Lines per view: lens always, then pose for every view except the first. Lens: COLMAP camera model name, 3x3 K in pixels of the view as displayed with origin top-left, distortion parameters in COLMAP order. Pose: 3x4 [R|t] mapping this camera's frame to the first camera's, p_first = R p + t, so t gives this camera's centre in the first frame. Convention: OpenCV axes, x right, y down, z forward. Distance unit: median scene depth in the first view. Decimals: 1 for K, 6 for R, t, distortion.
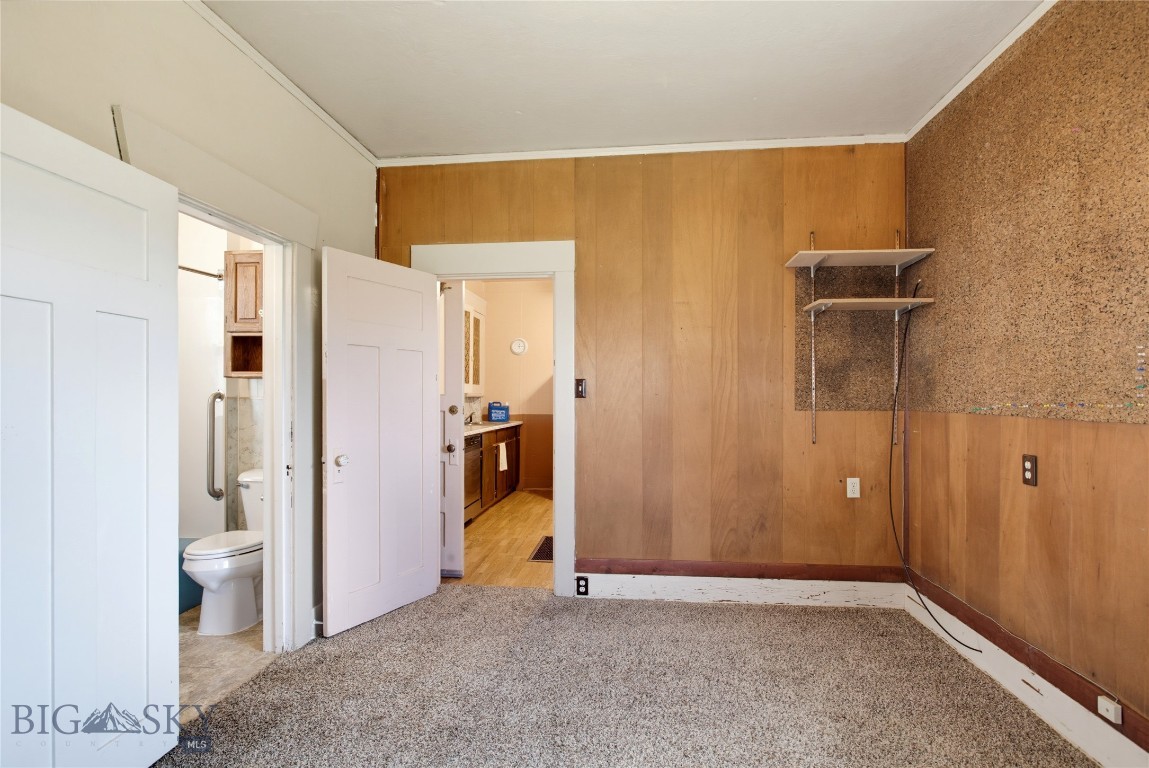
lens RADIAL K [[552.9, 0, 583.0], [0, 552.9, 395.5], [0, 0, 1]] dist [-0.004235, 0.000579]
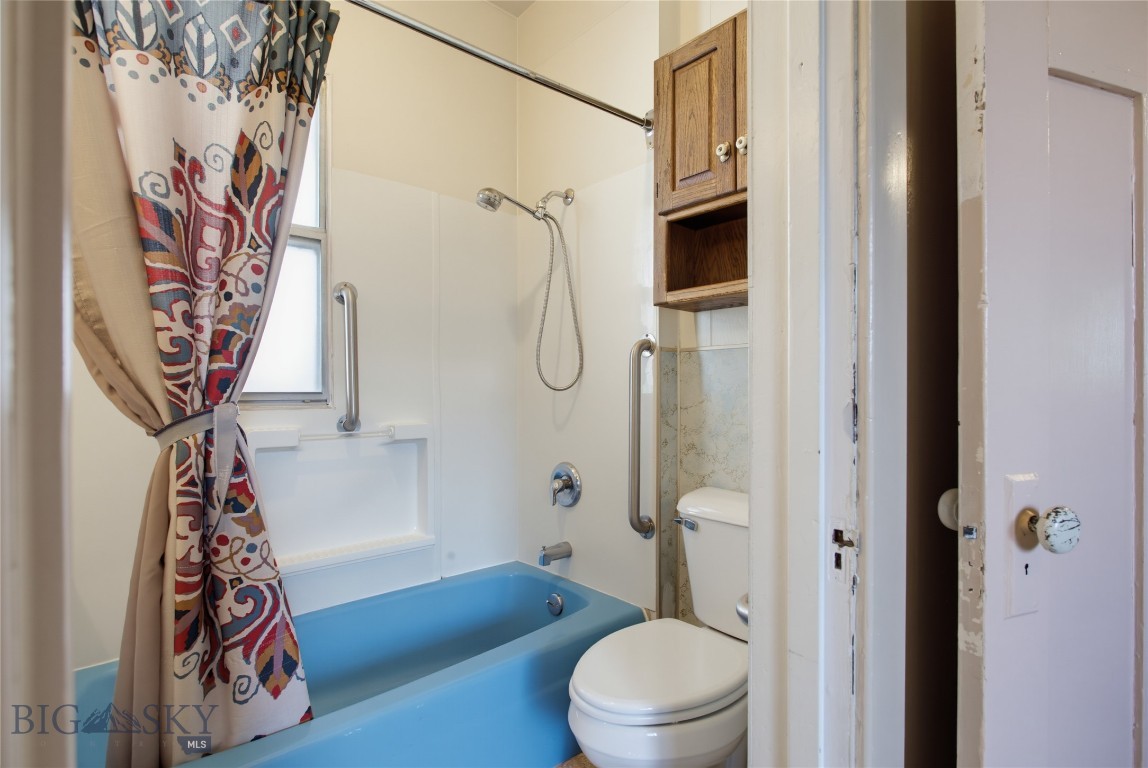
lens RADIAL K [[552.4, 0, 582.5], [0, 552.4, 395.5], [0, 0, 1]] dist [-0.004235, 0.000579]
pose [[0.744380, 0.002052, -0.667753, -0.355602], [0.002389, 0.999981, 0.005737, 0.047401], [0.667752, -0.005866, 0.744360, 0.570778]]
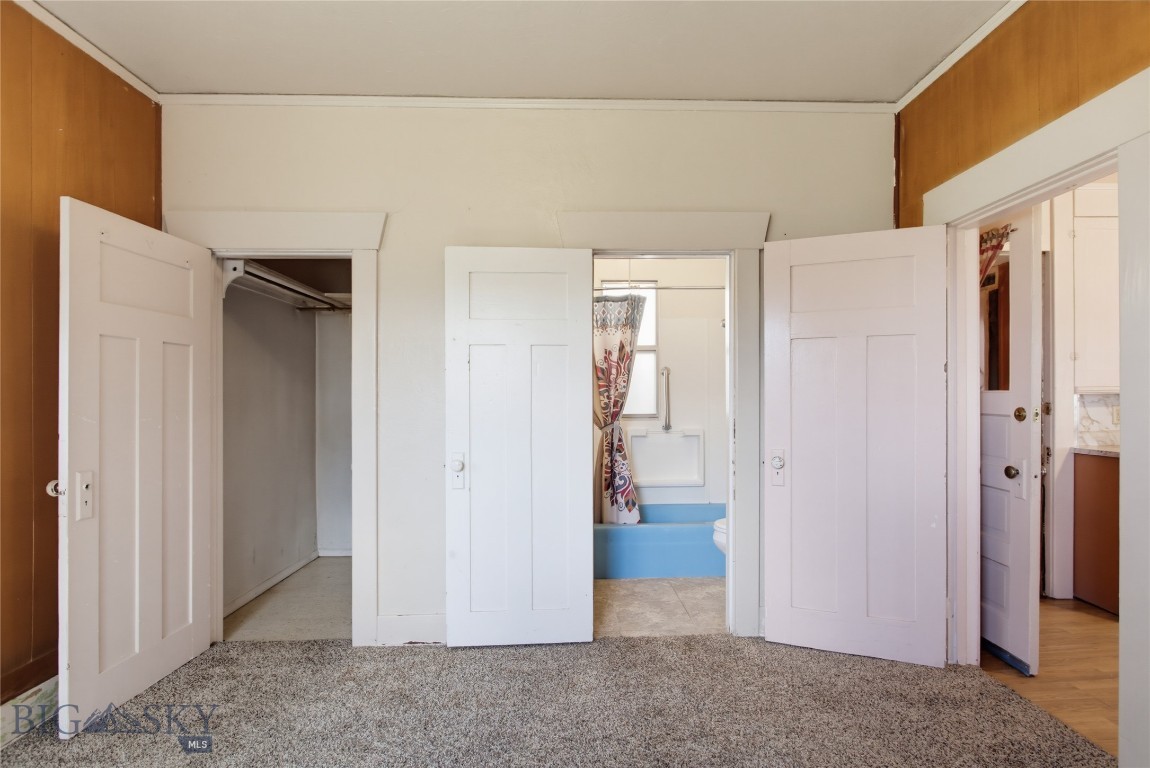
lens RADIAL K [[553.4, 0, 583.6], [0, 553.4, 395.5], [0, 0, 1]] dist [-0.004235, 0.000579]
pose [[0.144254, 0.000798, -0.989540, 0.380852], [0.003238, 0.999994, 0.001279, -0.000445], [0.989535, -0.003389, 0.144250, 0.442373]]
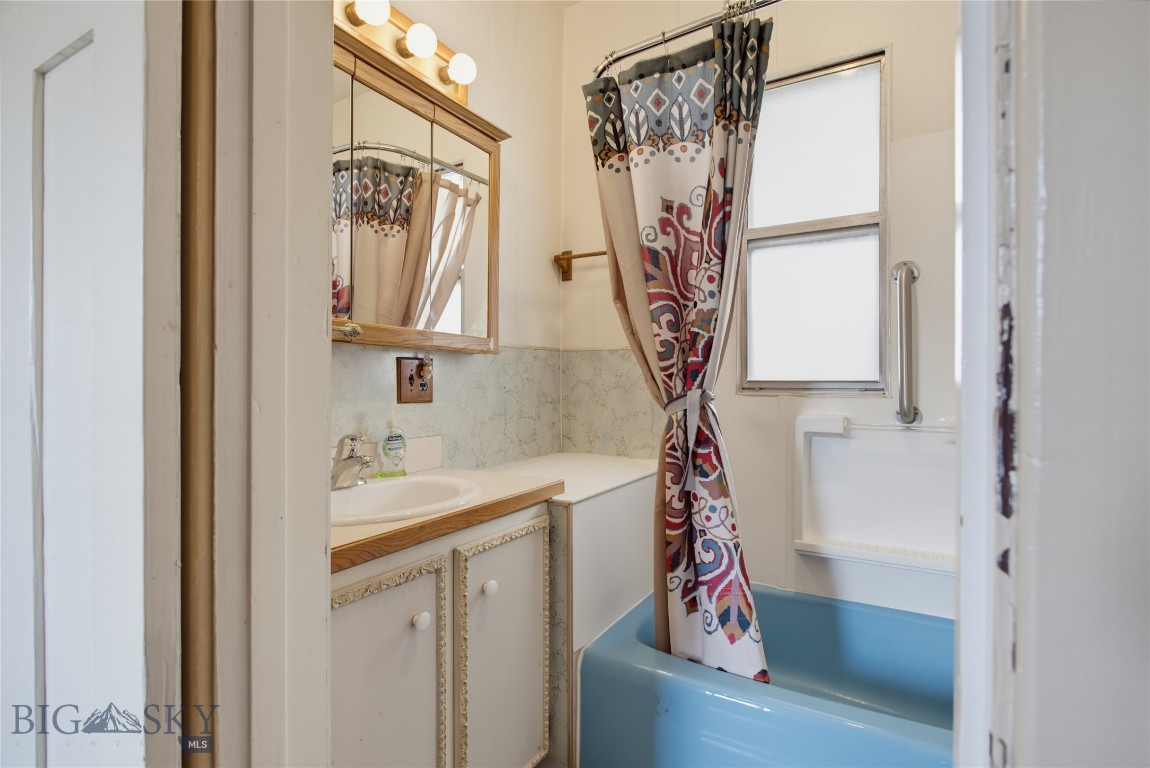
lens RADIAL K [[547.8, 0, 591.8], [0, 547.8, 382.3], [0, 0, 1]] dist [-0.010143, 0.000162]
pose [[-0.406812, 0.000480, -0.913512, -0.323601], [-0.001238, 0.999999, 0.001077, 0.047888], [0.913511, 0.001569, -0.406811, 0.771616]]
